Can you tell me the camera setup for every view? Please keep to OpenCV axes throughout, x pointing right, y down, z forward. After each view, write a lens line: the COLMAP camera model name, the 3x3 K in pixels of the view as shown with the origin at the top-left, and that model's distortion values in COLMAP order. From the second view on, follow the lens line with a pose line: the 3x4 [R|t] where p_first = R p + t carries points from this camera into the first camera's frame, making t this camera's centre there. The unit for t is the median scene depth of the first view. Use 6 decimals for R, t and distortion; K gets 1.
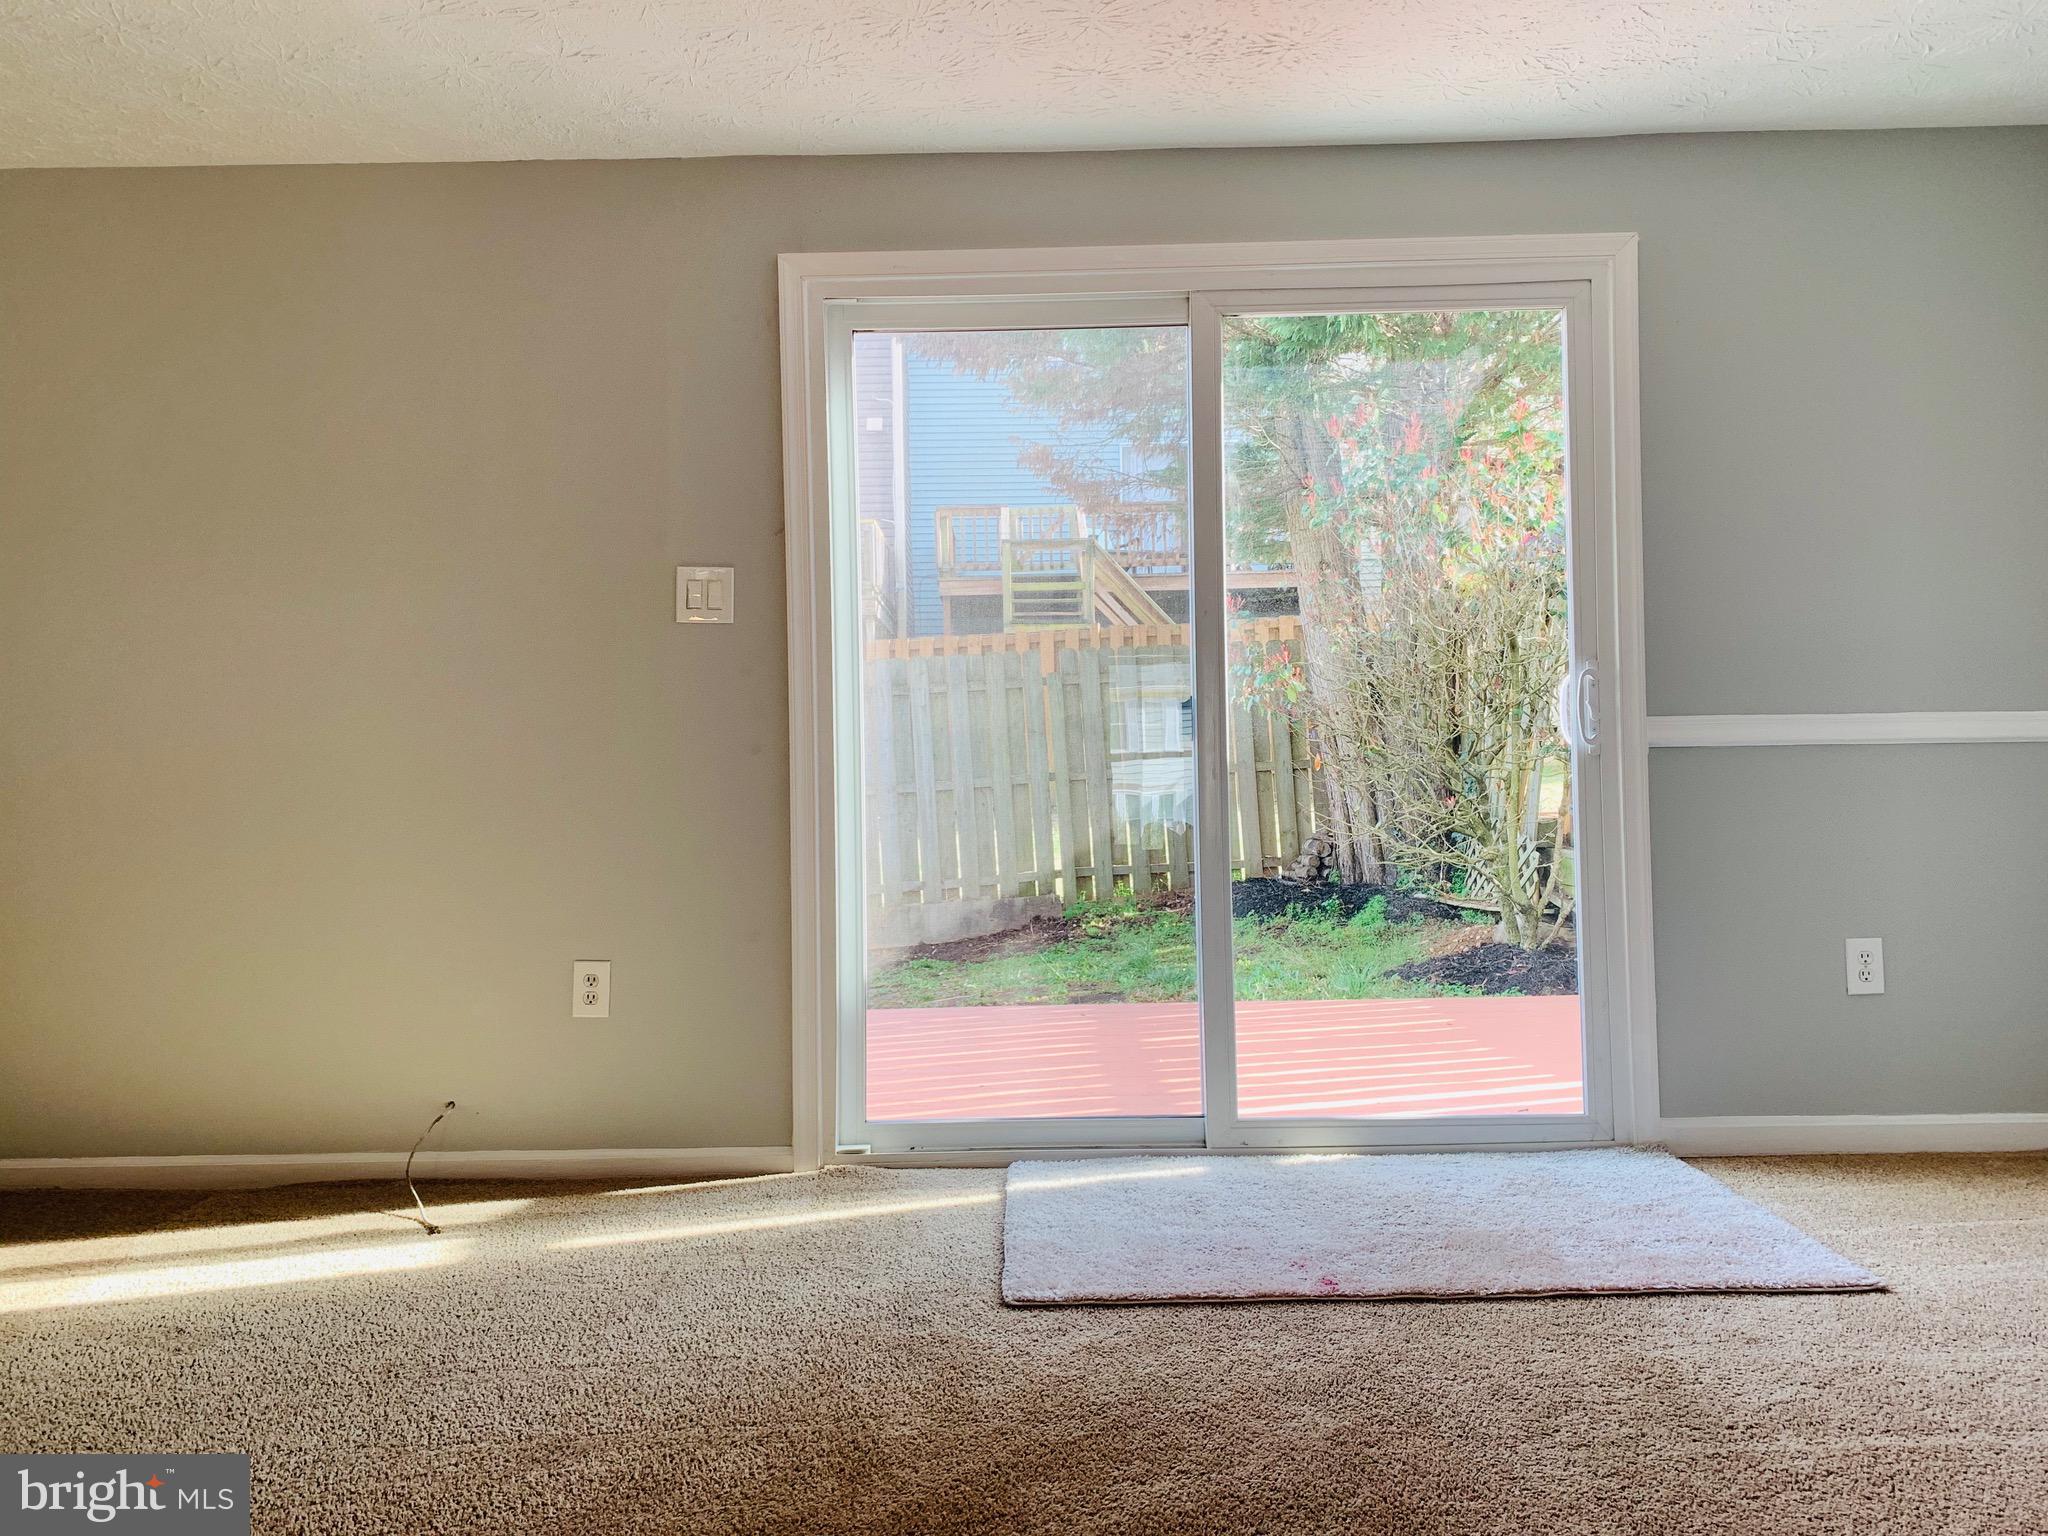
lens RADIAL K [[1564.1, 0, 1030.8], [0, 1564.1, 775.0], [0, 0, 1]] dist [0.012602, -0.006999]
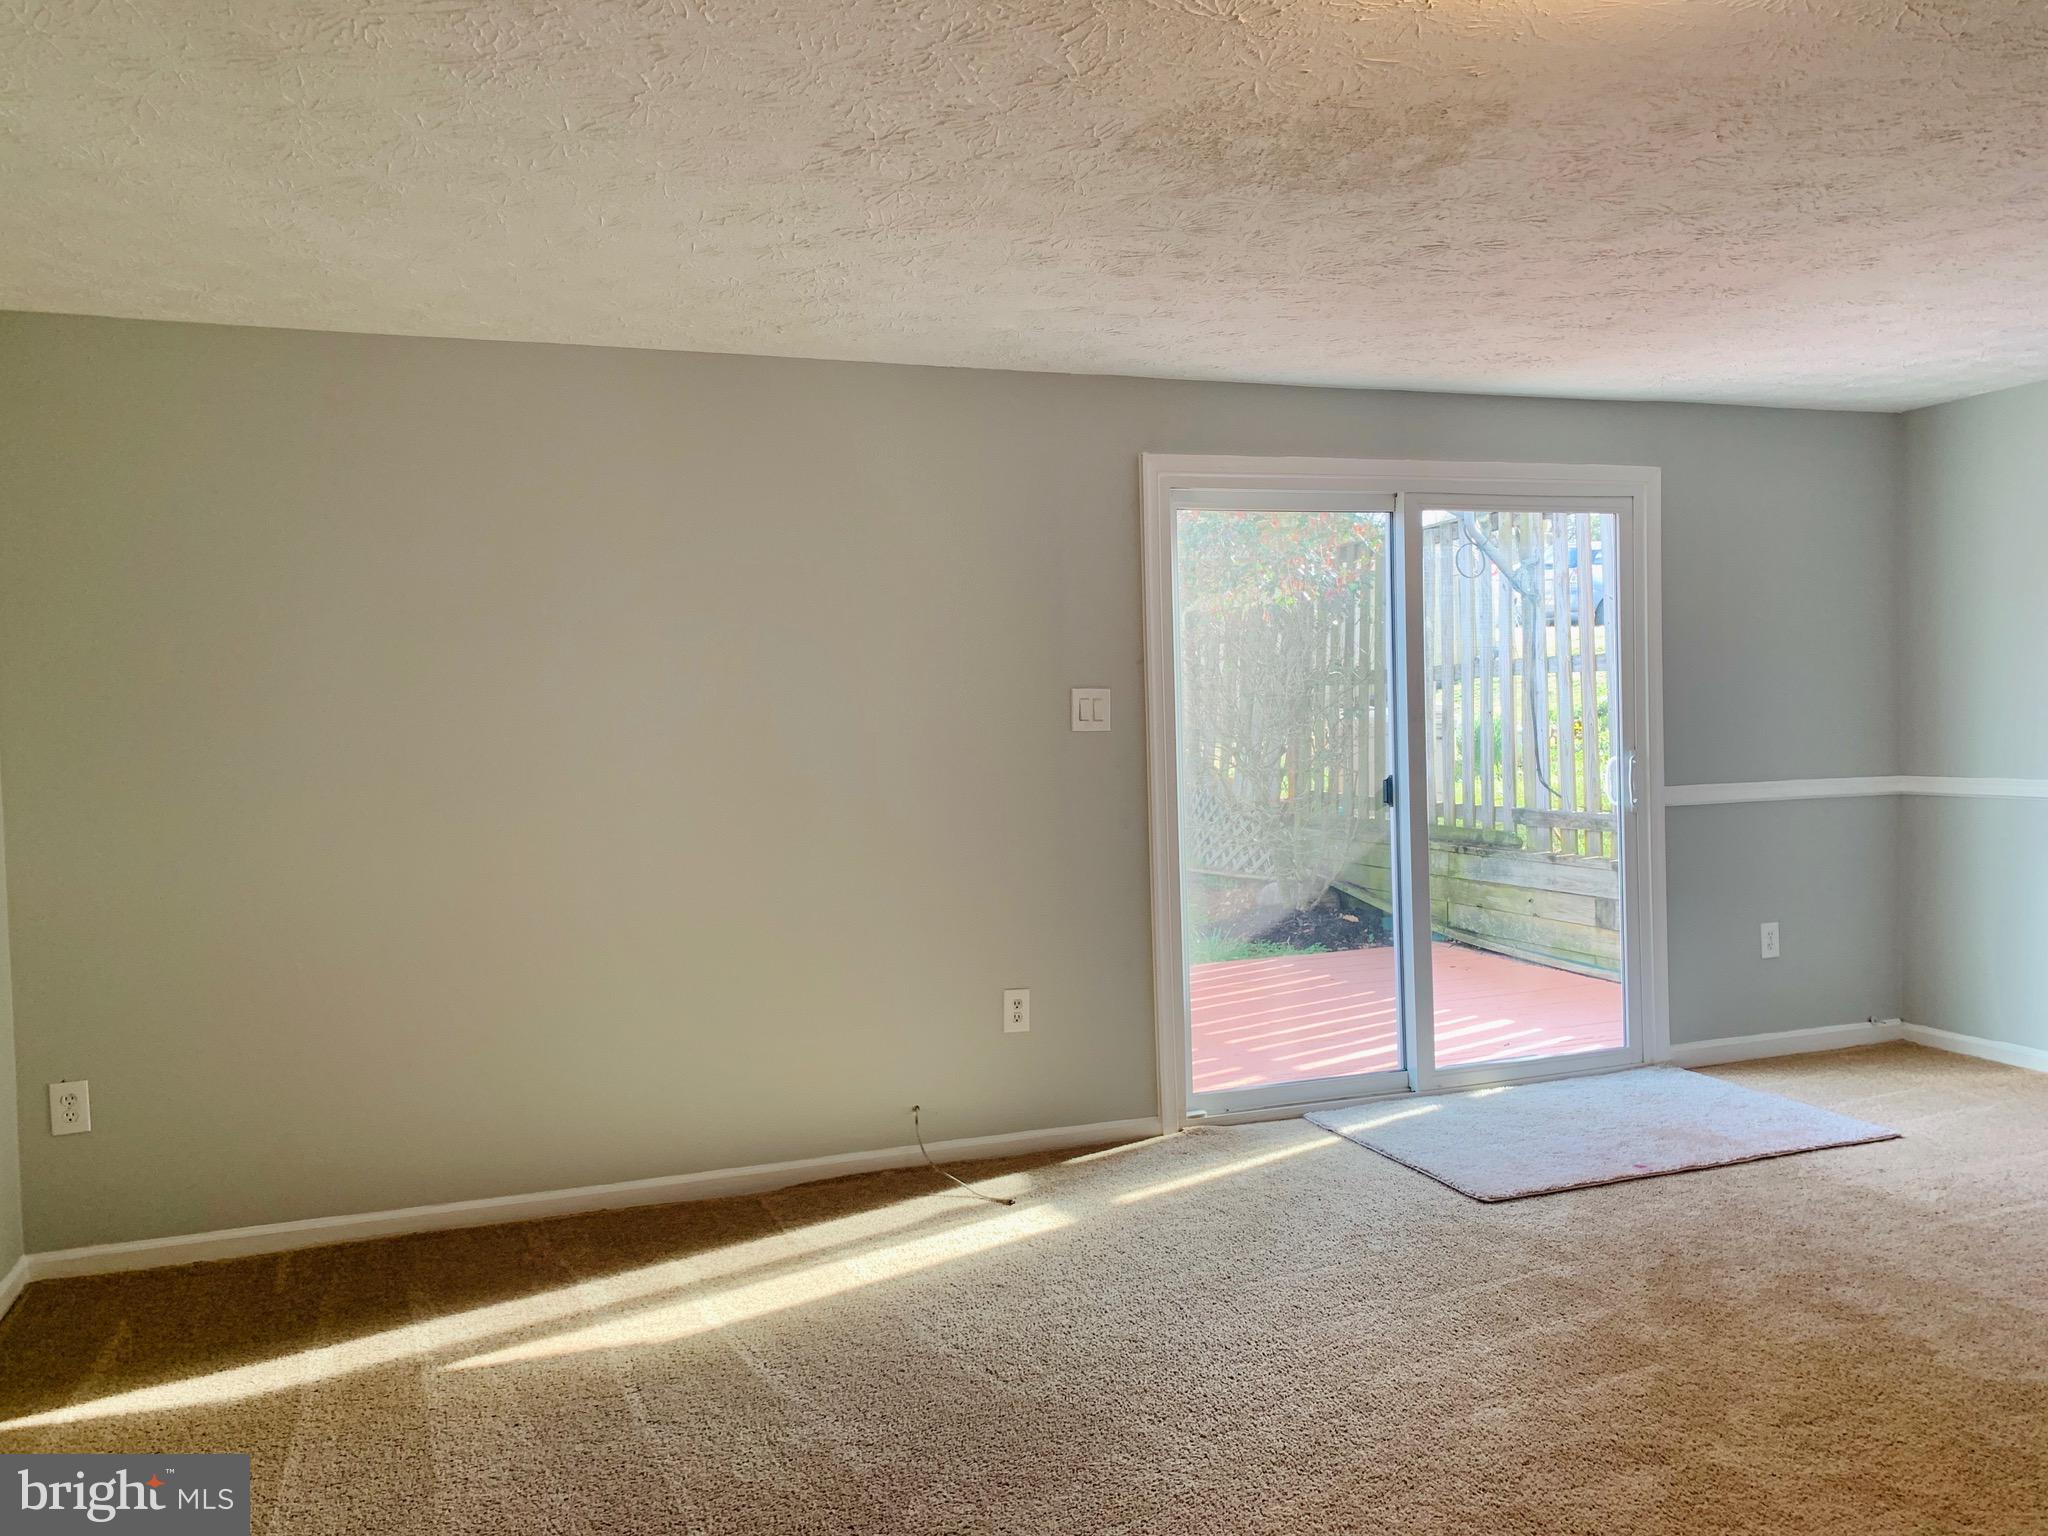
lens RADIAL K [[1564.1, 0, 1023.5], [0, 1564.1, 766.6], [0, 0, 1]] dist [0.012602, -0.006999]
pose [[0.940162, -0.017284, 0.340289, -0.719414], [0.004723, 0.999278, 0.037708, -0.117607], [-0.340695, -0.033844, 0.939565, -0.227585]]
